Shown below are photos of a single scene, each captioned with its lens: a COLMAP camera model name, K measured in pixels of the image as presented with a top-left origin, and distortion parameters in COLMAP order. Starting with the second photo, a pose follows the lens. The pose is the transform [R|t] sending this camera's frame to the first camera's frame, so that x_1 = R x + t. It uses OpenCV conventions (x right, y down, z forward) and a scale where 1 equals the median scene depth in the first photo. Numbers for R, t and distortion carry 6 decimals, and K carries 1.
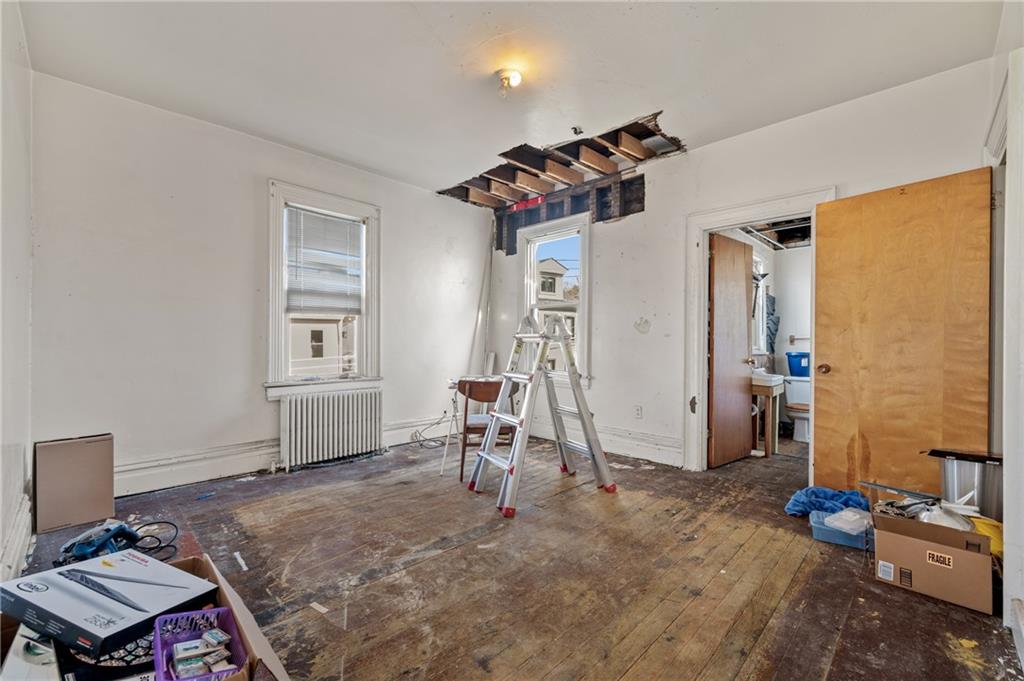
lens RADIAL K [[429.5, 0, 515.3], [0, 429.5, 339.3], [0, 0, 1]] dist [-0.002688, -0.000162]
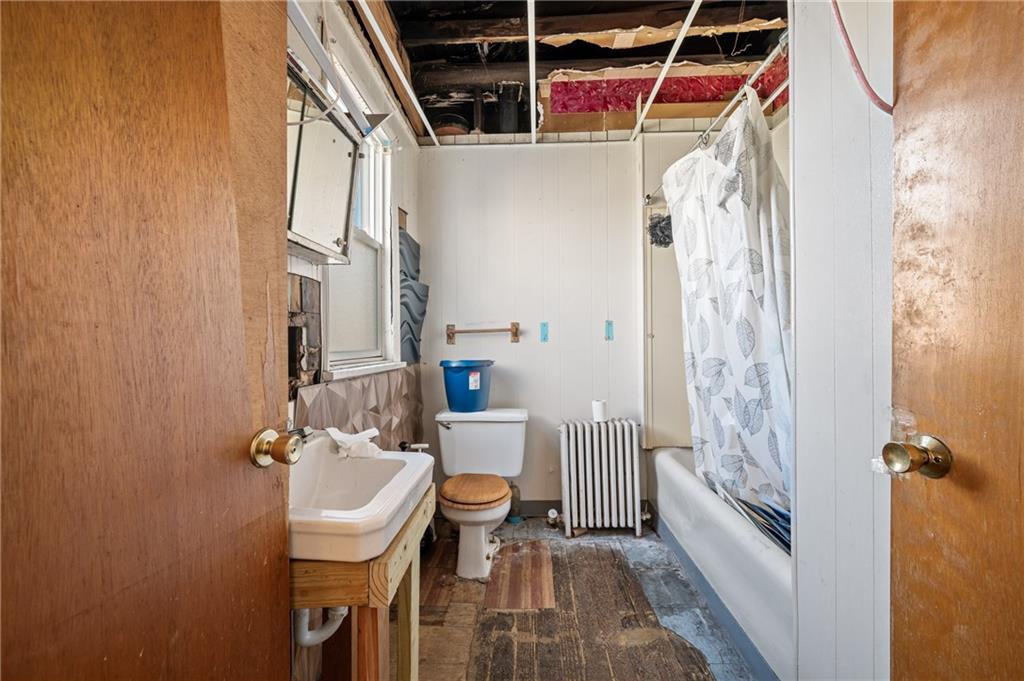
lens RADIAL K [[429.5, 0, 509.4], [0, 429.5, 339.1], [0, 0, 1]] dist [-0.002688, -0.000162]
pose [[0.749570, -0.007027, 0.661888, 0.348094], [0.005980, 0.999975, 0.003844, 0.005609], [-0.661898, 0.001077, 0.749593, 0.552108]]
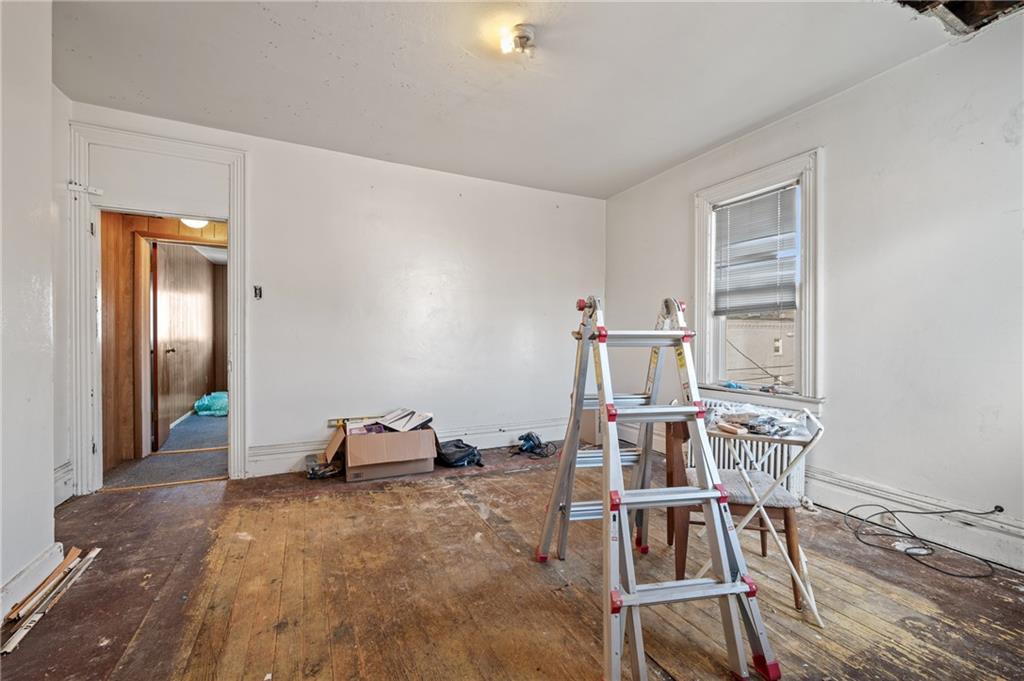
lens RADIAL K [[429.5, 0, 516.3], [0, 429.5, 342.7], [0, 0, 1]] dist [-0.002688, -0.000162]
pose [[-0.344943, 0.001523, -0.938623, 1.116734], [-0.002686, 0.999993, 0.002609, -0.000507], [0.938620, 0.003421, -0.344936, 1.813103]]
